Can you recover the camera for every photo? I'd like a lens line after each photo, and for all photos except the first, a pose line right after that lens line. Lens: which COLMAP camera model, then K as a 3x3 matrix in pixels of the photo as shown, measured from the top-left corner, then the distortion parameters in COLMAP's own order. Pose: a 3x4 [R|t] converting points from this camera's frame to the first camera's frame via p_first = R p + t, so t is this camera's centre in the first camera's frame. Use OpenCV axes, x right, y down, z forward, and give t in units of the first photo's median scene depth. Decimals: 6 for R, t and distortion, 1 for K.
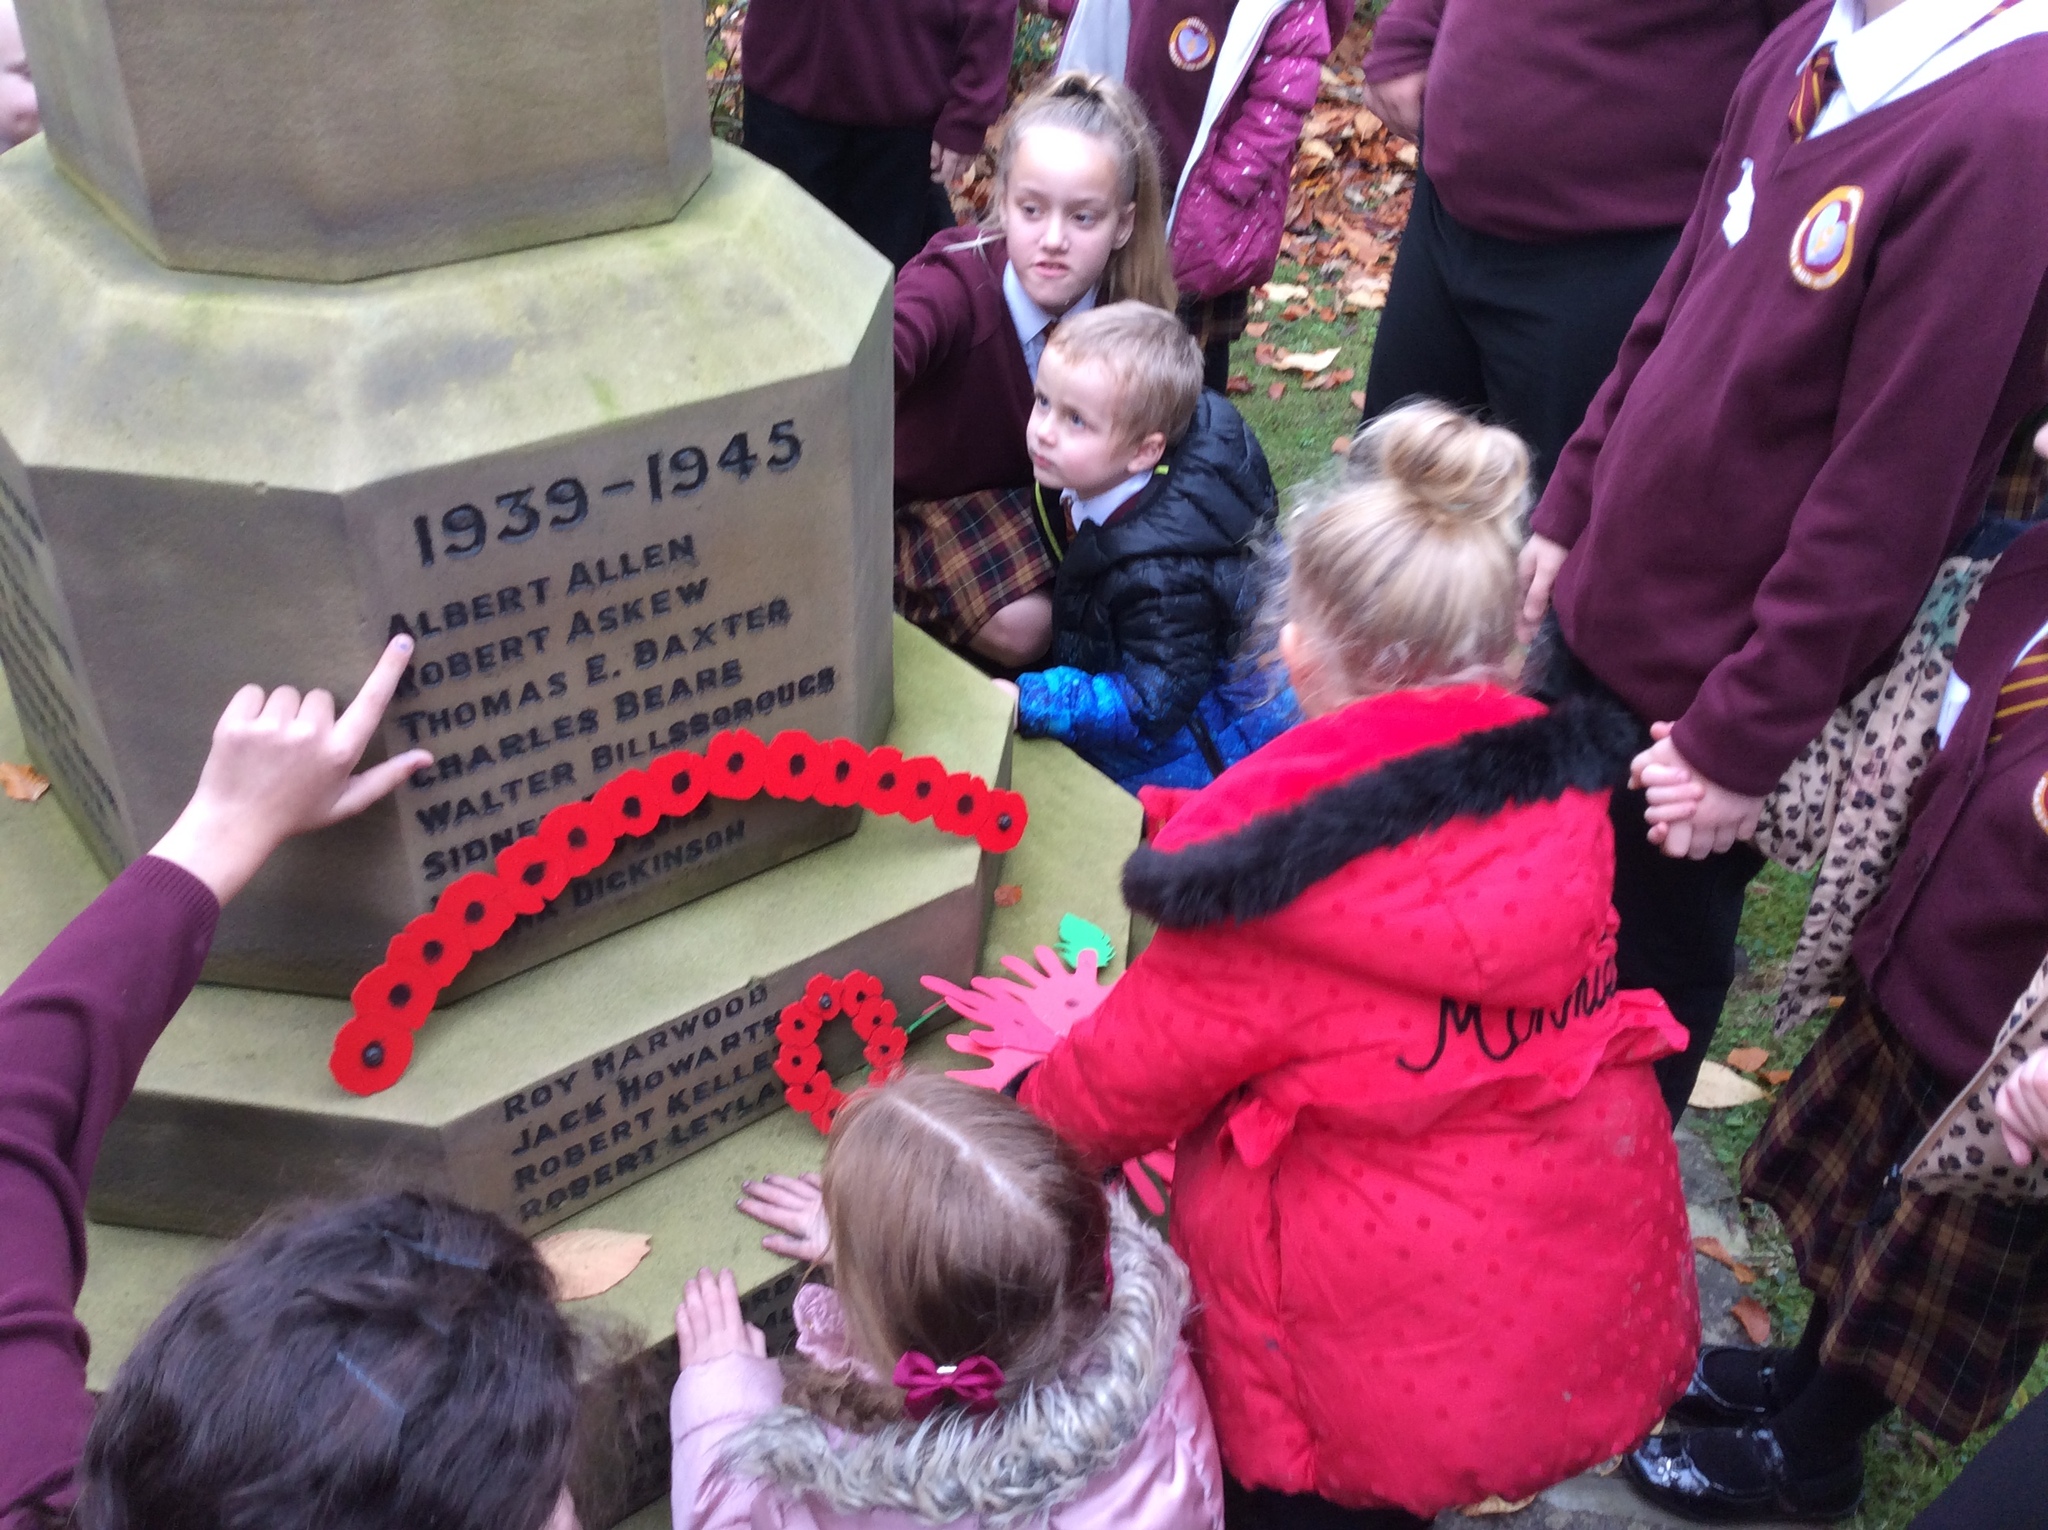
lens RADIAL K [[1842.9, 0, 1029.7], [0, 1842.9, 753.5], [0, 0, 1]] dist [0.086372, -0.063305]
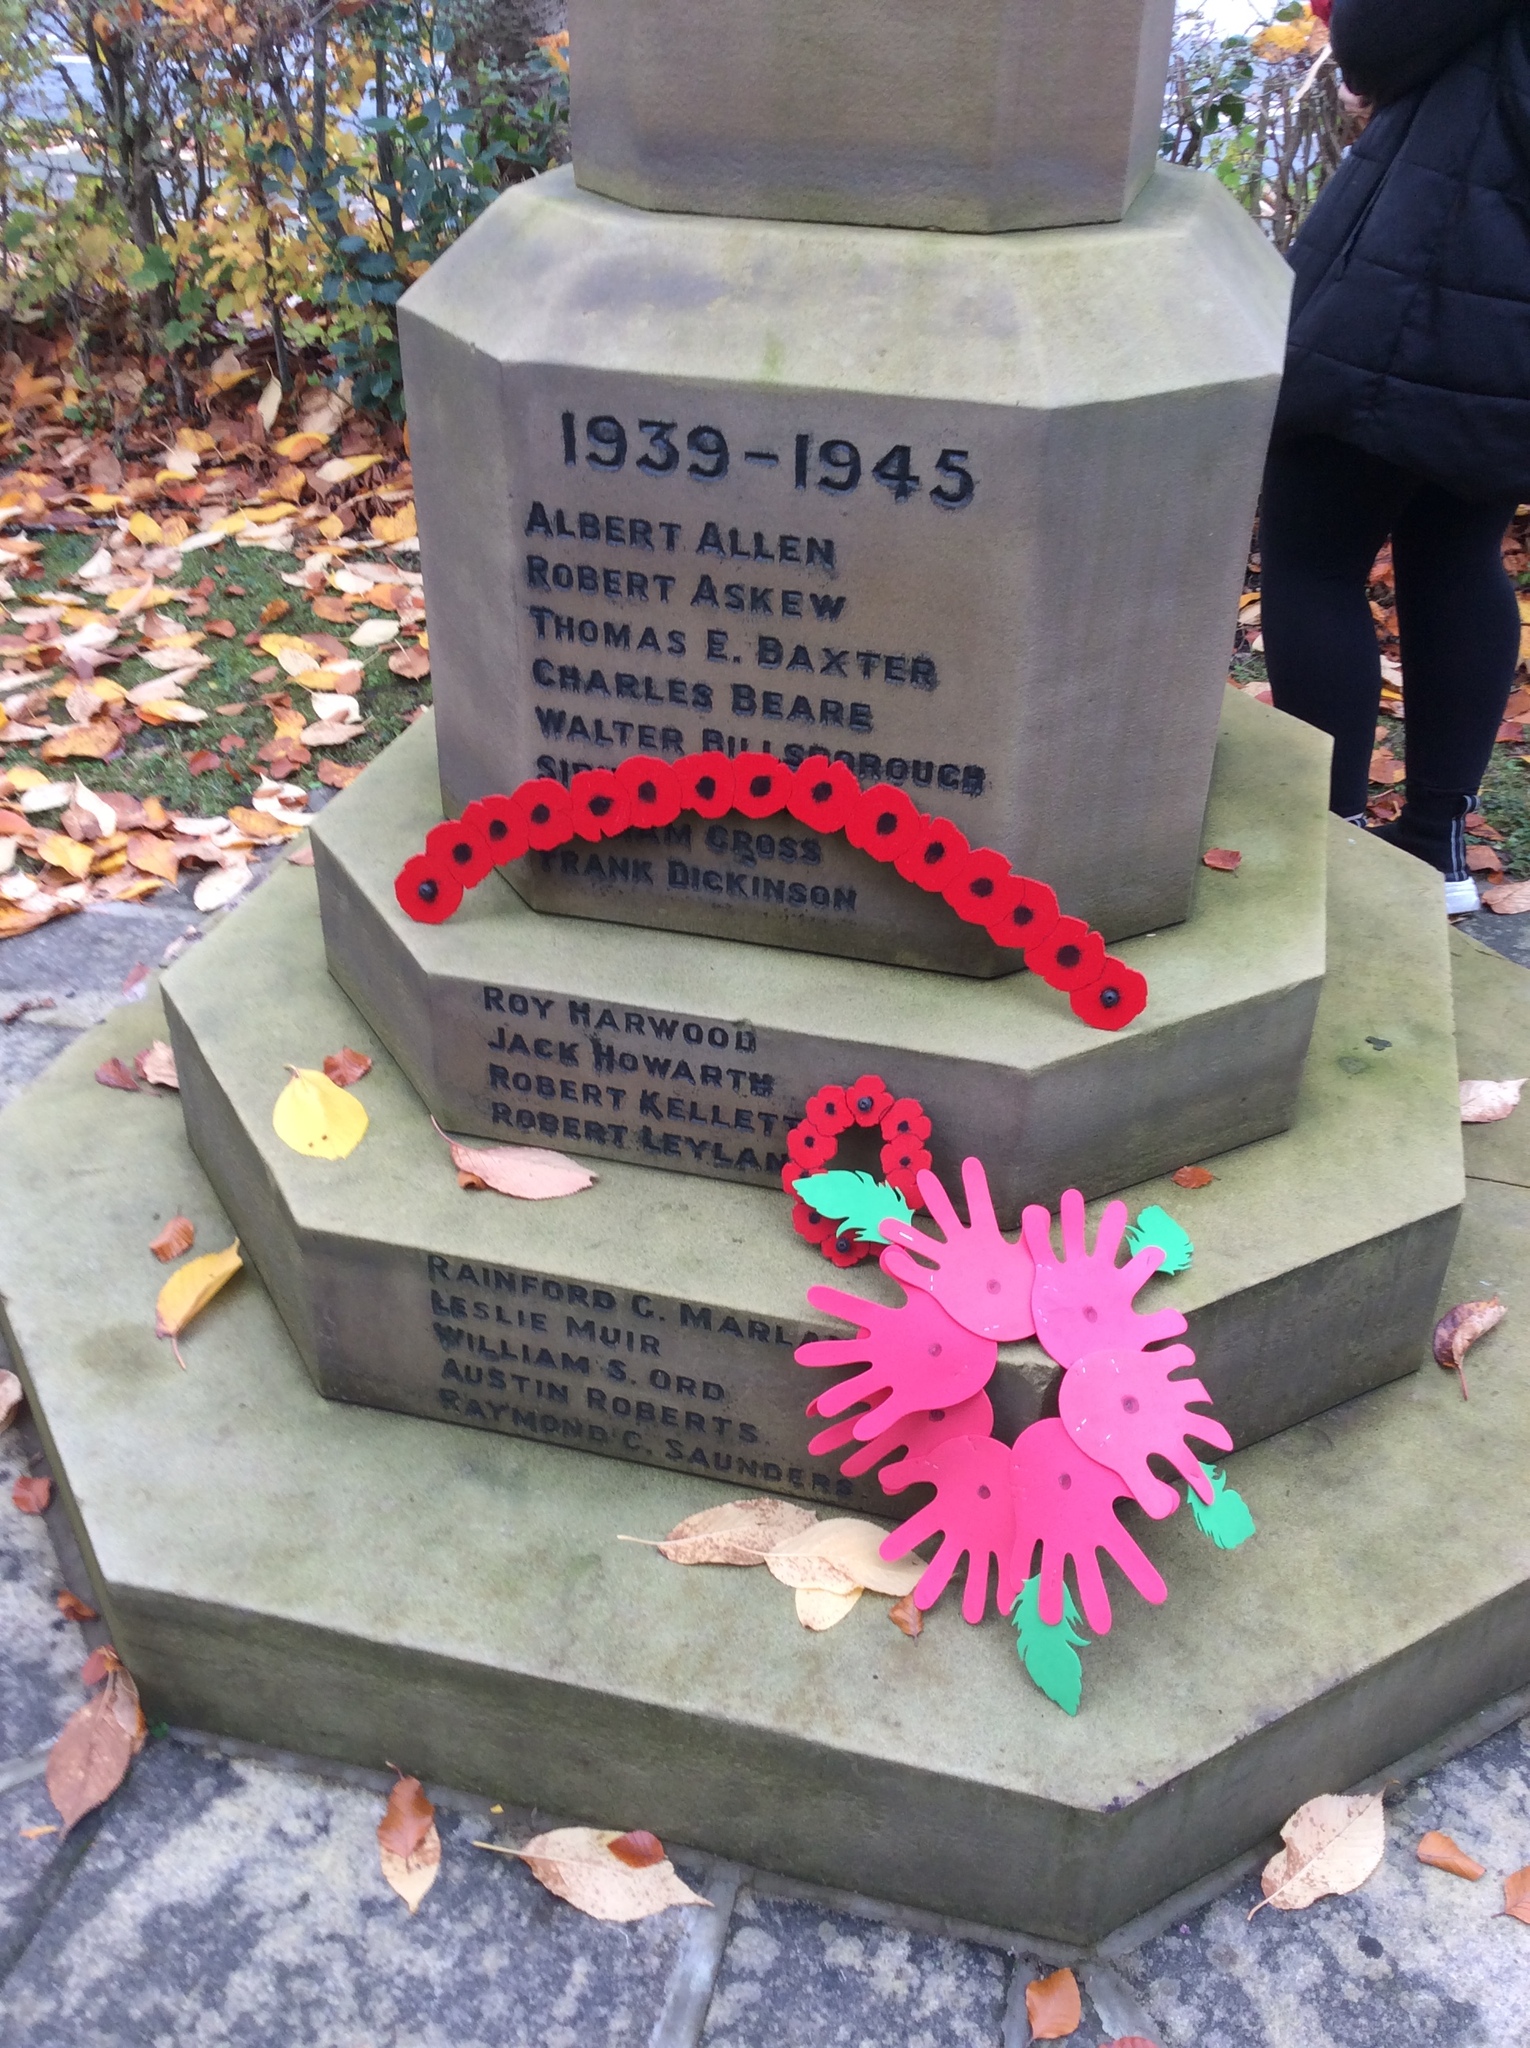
lens RADIAL K [[1842.9, 0, 766.4], [0, 1842.9, 1035.3], [0, 0, 1]] dist [0.086372, -0.063305]
pose [[0.591897, 0.398534, -0.700592, 0.580165], [-0.454792, 0.882756, 0.117926, 0.011367], [0.665449, 0.248823, 0.703750, 0.363060]]
